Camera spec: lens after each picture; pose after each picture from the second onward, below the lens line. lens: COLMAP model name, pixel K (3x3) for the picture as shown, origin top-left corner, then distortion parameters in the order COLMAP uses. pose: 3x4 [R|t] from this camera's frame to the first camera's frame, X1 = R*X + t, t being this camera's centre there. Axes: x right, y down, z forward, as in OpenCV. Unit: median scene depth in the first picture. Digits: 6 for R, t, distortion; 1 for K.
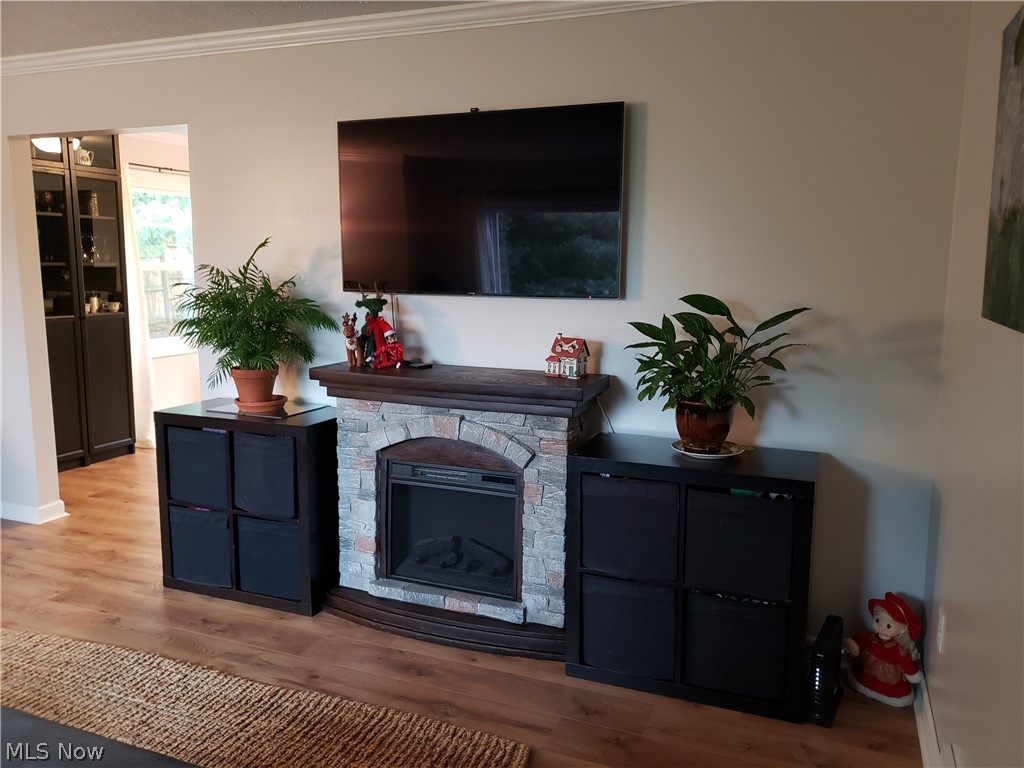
lens RADIAL K [[795.9, 0, 522.6], [0, 795.9, 375.4], [0, 0, 1]] dist [0.050693, -0.055500]
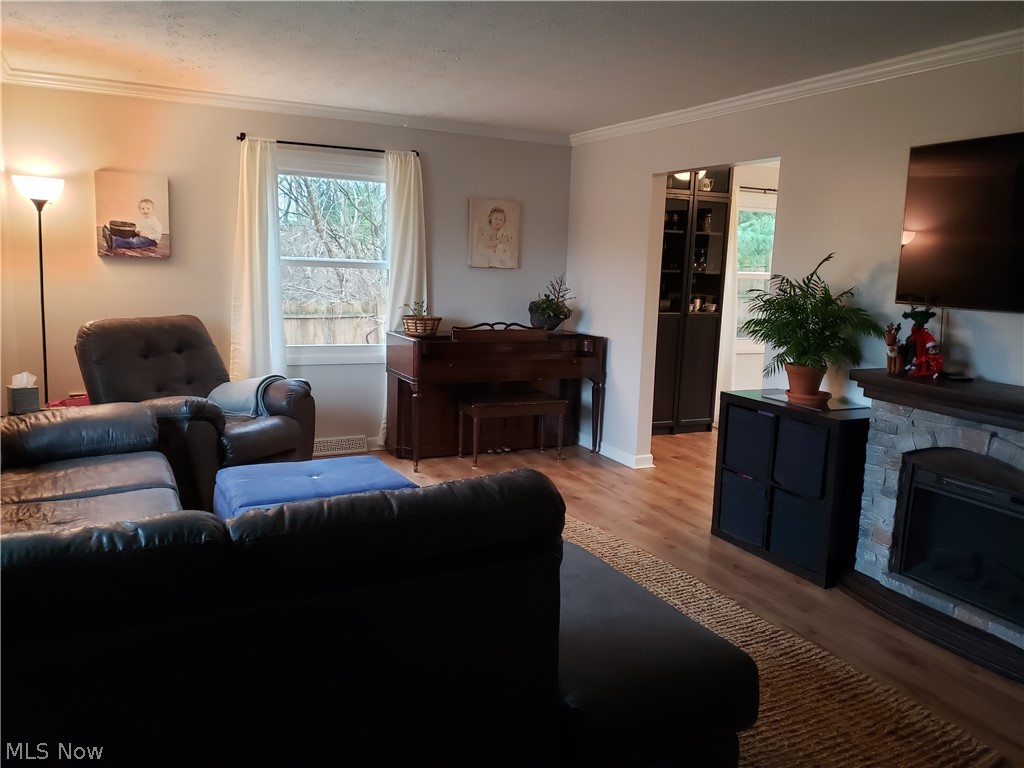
lens RADIAL K [[795.9, 0, 512.9], [0, 795.9, 385.7], [0, 0, 1]] dist [0.050693, -0.055500]
pose [[0.742642, 0.122001, -0.658482, 0.120613], [-0.120716, 0.991547, 0.047565, 0.016215], [0.658719, 0.044166, 0.751092, -0.150631]]
